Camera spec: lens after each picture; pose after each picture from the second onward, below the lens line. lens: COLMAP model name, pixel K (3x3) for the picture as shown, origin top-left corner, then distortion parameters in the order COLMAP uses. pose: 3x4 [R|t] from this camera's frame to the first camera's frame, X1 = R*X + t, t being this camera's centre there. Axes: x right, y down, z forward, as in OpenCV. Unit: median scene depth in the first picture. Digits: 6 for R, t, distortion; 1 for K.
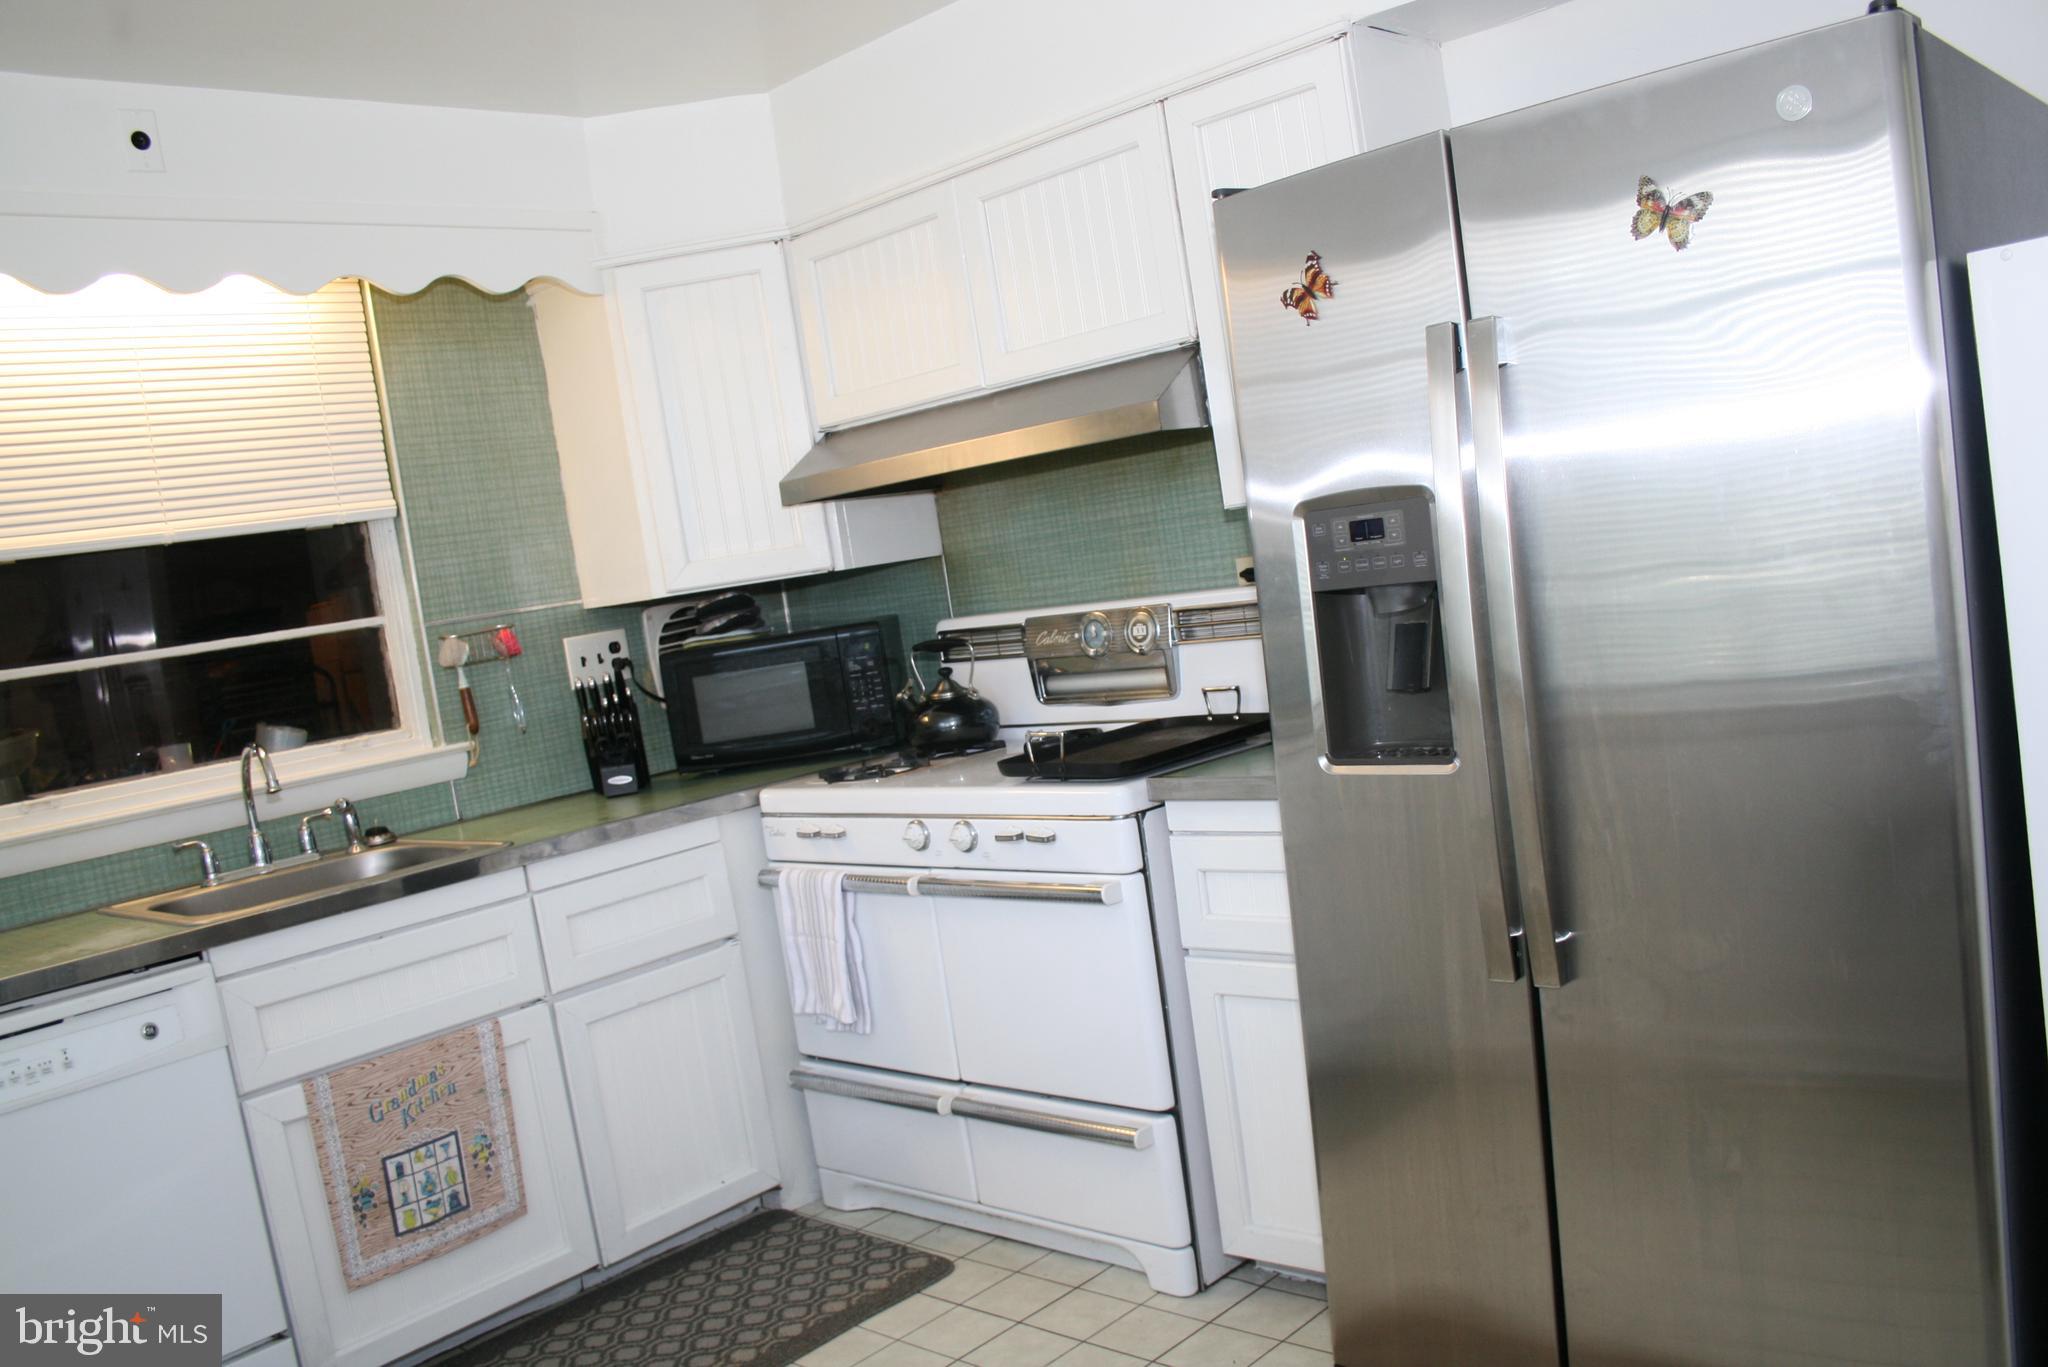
lens RADIAL K [[1707.4, 0, 1025.0], [0, 1707.4, 703.1], [0, 0, 1]] dist [-0.156578, 0.133038]
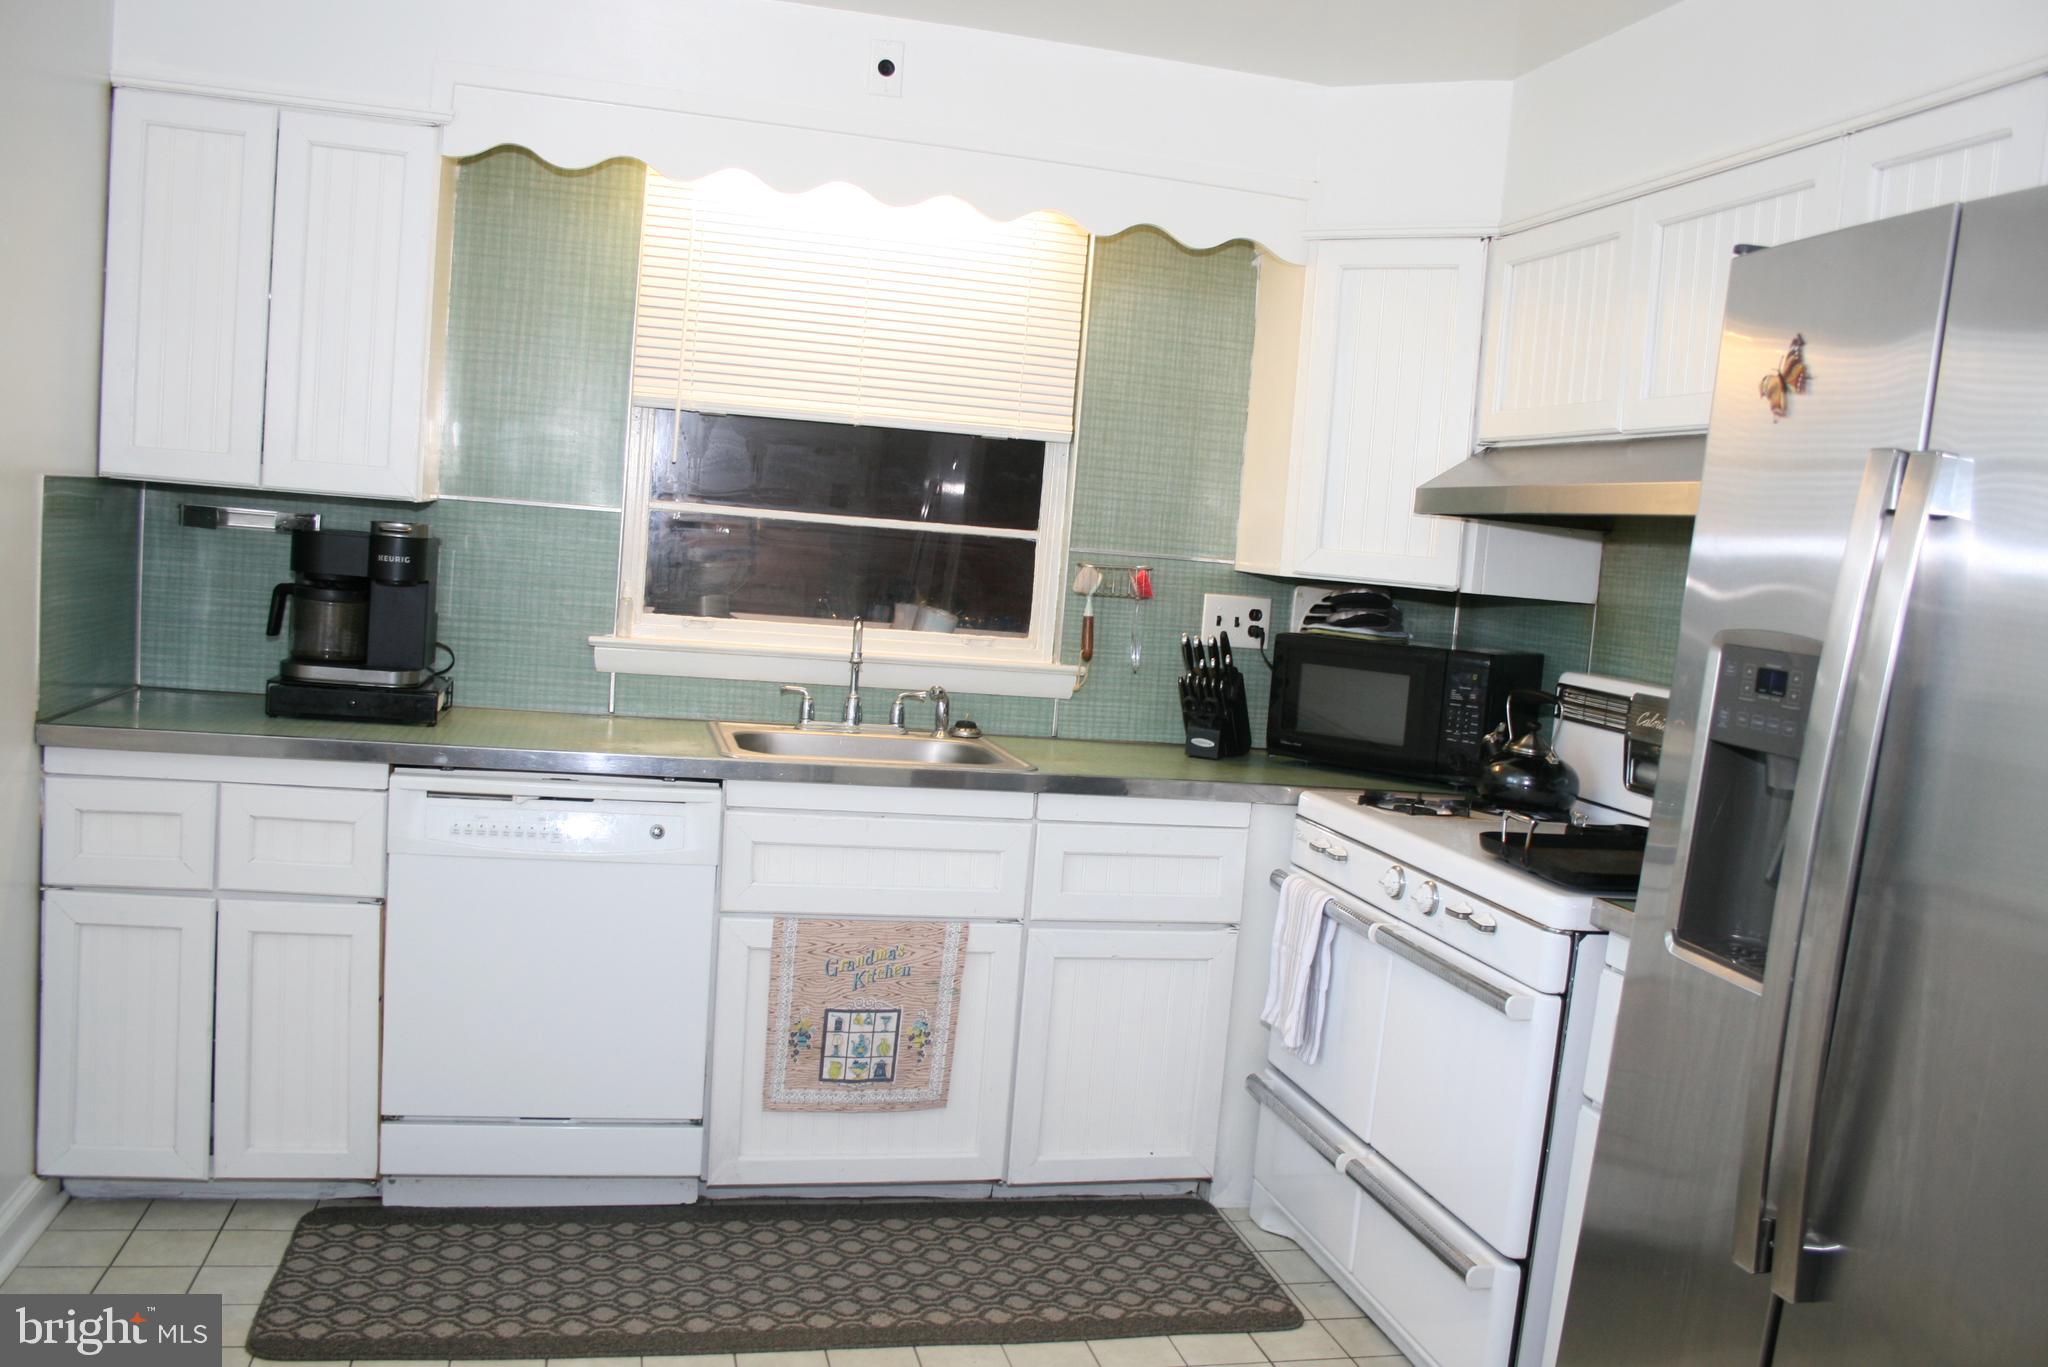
lens RADIAL K [[1707.4, 0, 1025.0], [0, 1707.4, 703.1], [0, 0, 1]] dist [-0.156578, 0.133038]
pose [[0.817342, 0.262549, -0.512855, 0.214490], [-0.250909, 0.963497, 0.093372, -0.051549], [0.518649, 0.052363, 0.853382, 0.088928]]
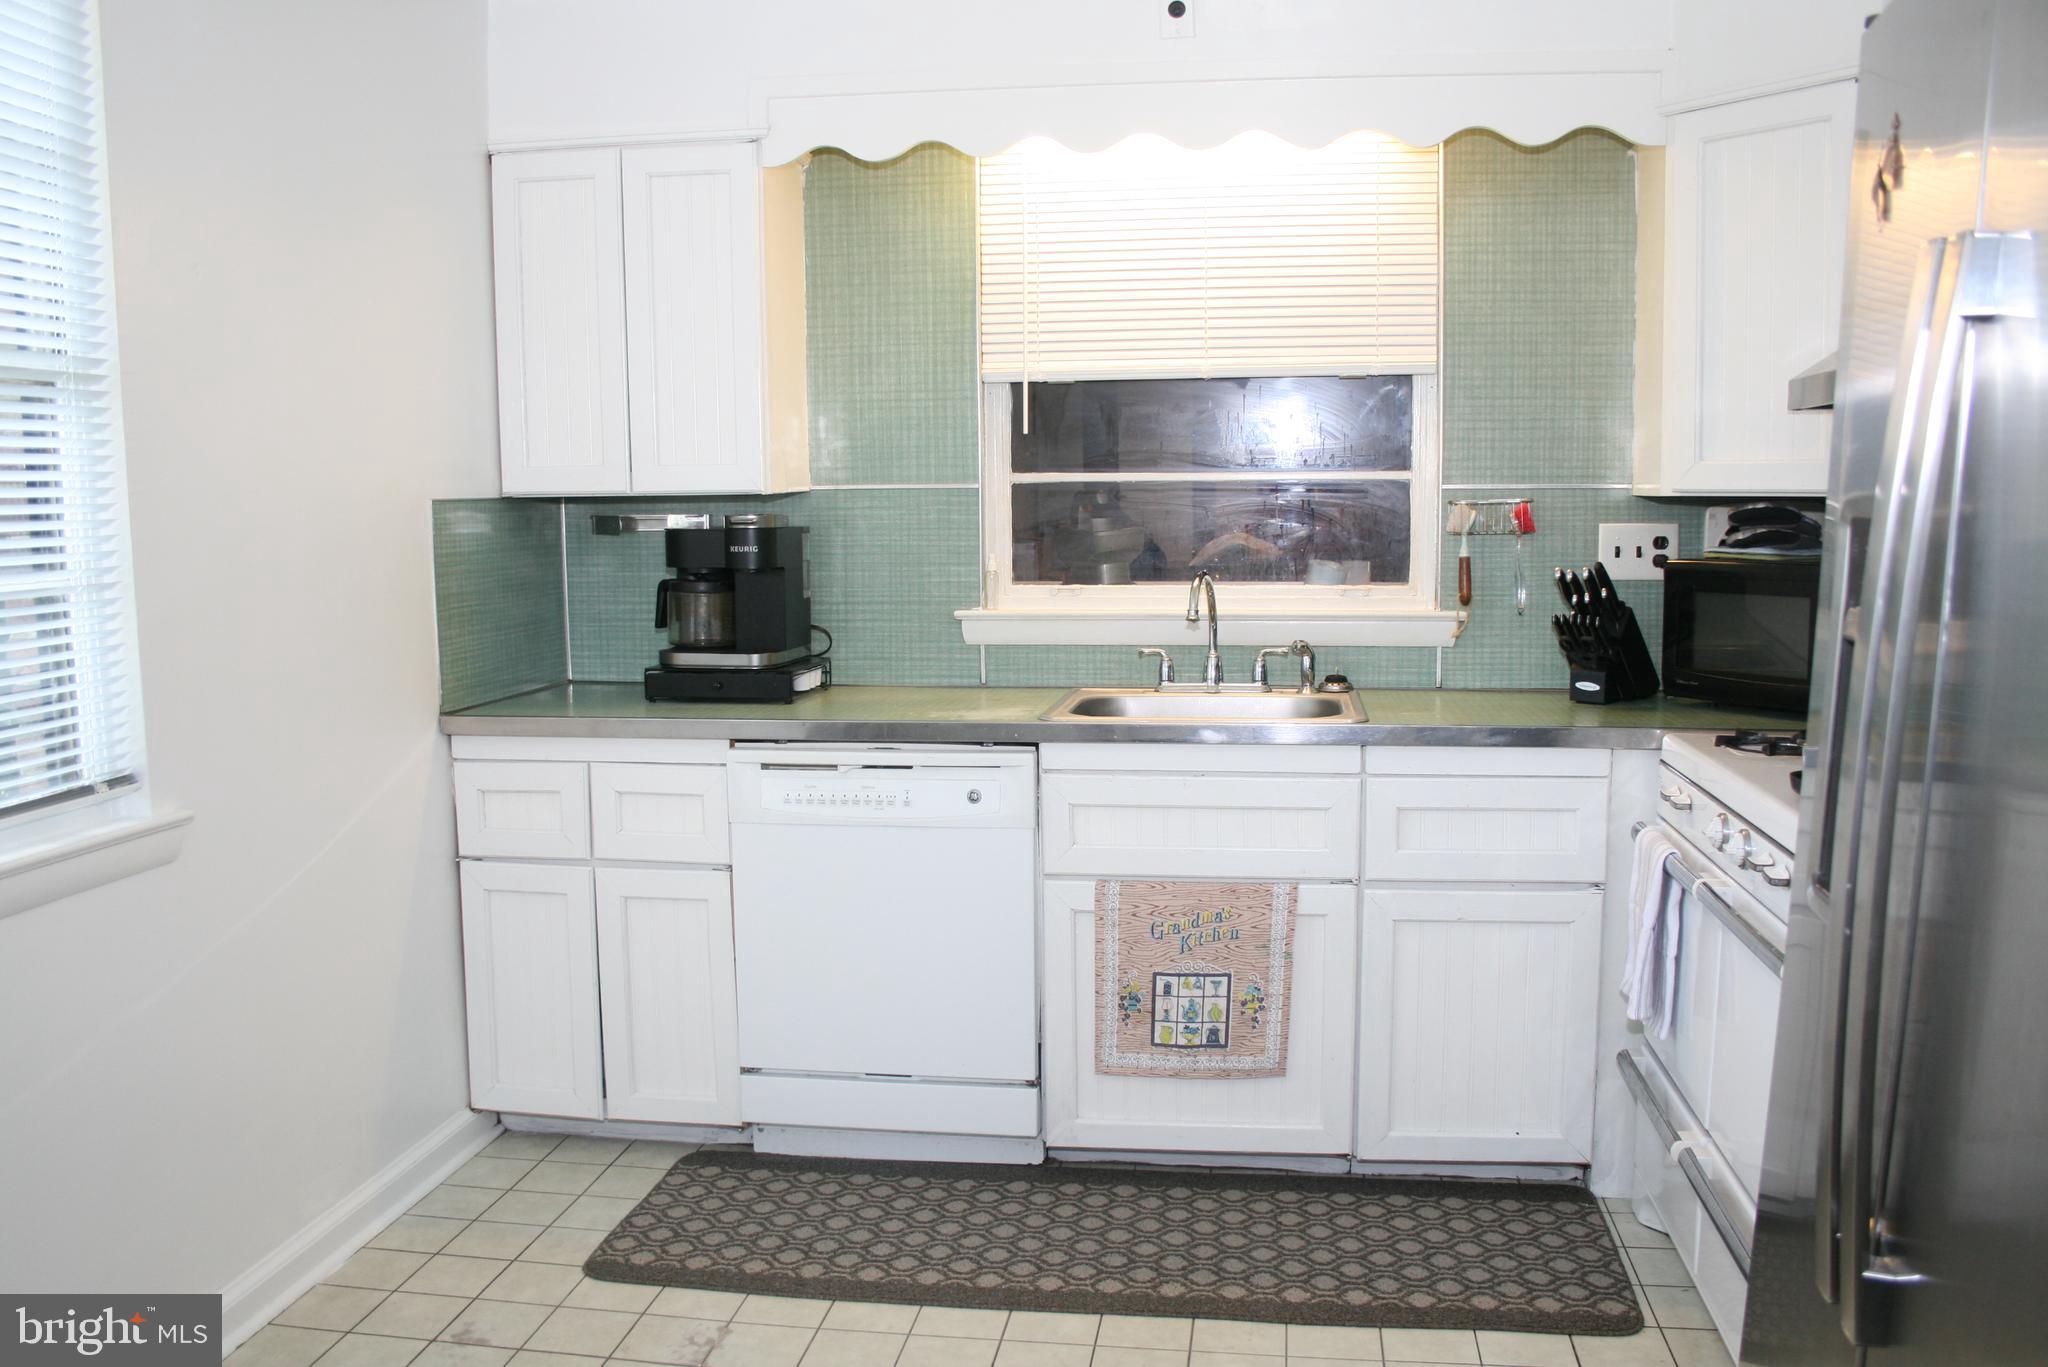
lens RADIAL K [[1707.4, 0, 1025.0], [0, 1707.4, 703.1], [0, 0, 1]] dist [-0.156578, 0.133038]
pose [[0.569002, 0.236870, -0.787483, 0.349456], [-0.148885, 0.971465, 0.184632, -0.077659], [0.808746, 0.012189, 0.588032, 0.247307]]
